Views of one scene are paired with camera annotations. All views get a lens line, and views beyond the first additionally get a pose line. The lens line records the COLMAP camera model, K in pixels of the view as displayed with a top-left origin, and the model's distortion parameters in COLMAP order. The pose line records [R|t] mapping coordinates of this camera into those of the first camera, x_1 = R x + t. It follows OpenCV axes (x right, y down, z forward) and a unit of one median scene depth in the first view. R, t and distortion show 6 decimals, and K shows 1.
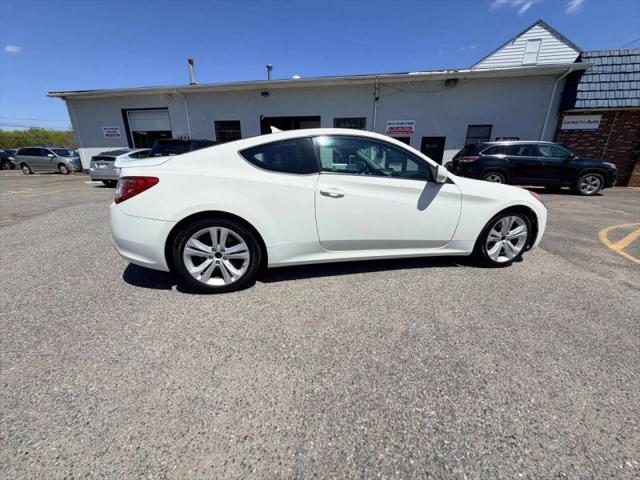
lens RADIAL K [[252.4, 0, 318.8], [0, 252.4, 240.6], [0, 0, 1]] dist [-0.000129, -0.000204]
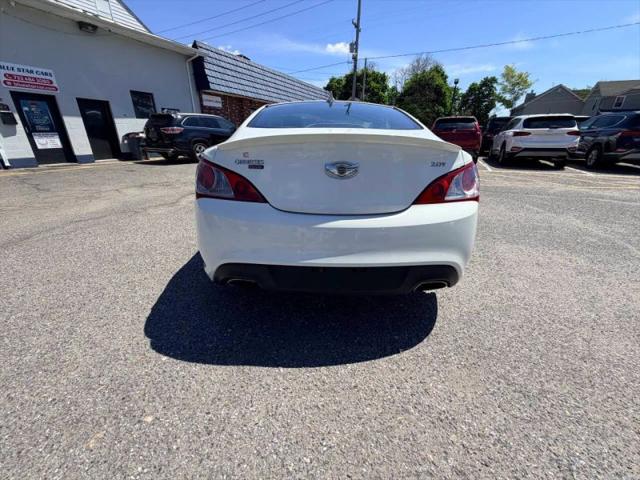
lens RADIAL K [[252.4, 0, 318.5], [0, 252.4, 240.4], [0, 0, 1]] dist [-0.000129, -0.000204]
pose [[0.208147, -0.386222, 0.898614, -0.346952], [0.291487, 0.901485, 0.319938, -0.089307], [-0.933654, 0.195341, 0.300220, 0.273014]]
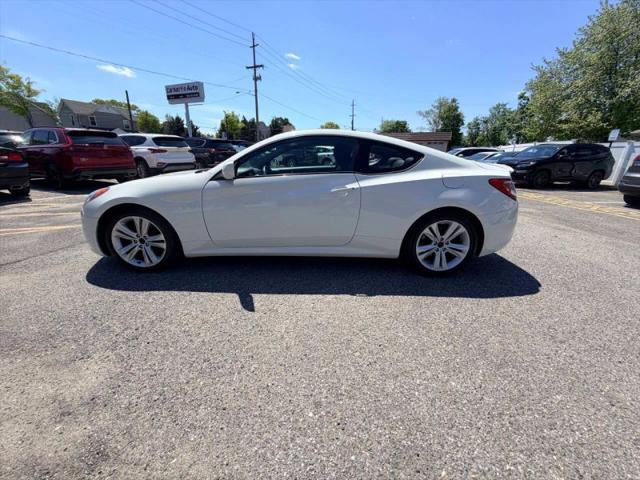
lens RADIAL K [[252.4, 0, 318.9], [0, 252.4, 241.6], [0, 0, 1]] dist [-0.000129, -0.000204]
pose [[-0.977523, -0.097973, 0.186684, -0.058233], [0.032065, 0.806081, 0.590936, -0.220691], [-0.208378, 0.583639, -0.784821, 0.675044]]
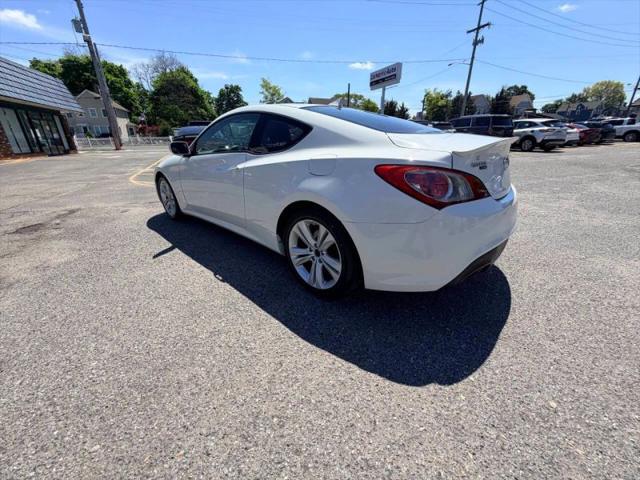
lens RADIAL K [[252.4, 0, 318.7], [0, 252.4, 240.9], [0, 0, 1]] dist [-0.000129, -0.000204]
pose [[-0.576539, -0.315833, 0.753560, -0.290350], [0.254572, 0.806930, 0.532971, -0.165203], [-0.776400, 0.499113, -0.384824, 0.502589]]
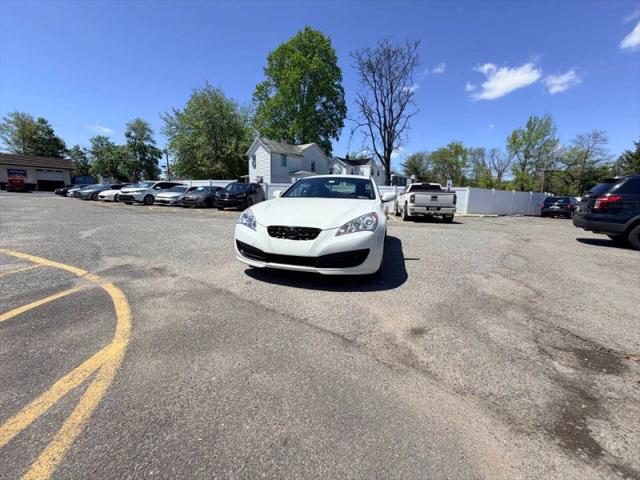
lens RADIAL K [[252.4, 0, 320.0], [0, 252.4, 238.6], [0, 0, 1]] dist [-0.000129, -0.000204]
pose [[-0.461695, 0.117508, -0.879221, 0.547363], [-0.300522, 0.911848, 0.279678, -0.155470], [0.834581, 0.393351, -0.385682, 0.560007]]
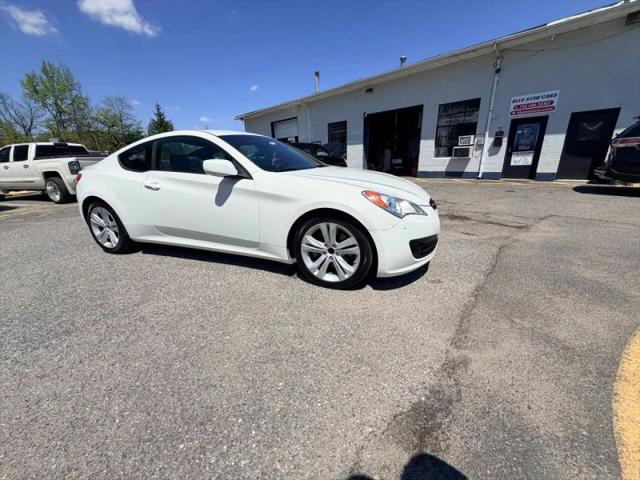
lens RADIAL K [[252.4, 0, 319.8], [0, 252.4, 240.9], [0, 0, 1]] dist [-0.000129, -0.000204]
pose [[0.833400, 0.133878, -0.536209, 0.342670], [-0.128214, 0.990582, 0.048049, -0.022197], [0.537592, 0.028705, 0.842716, 0.102160]]
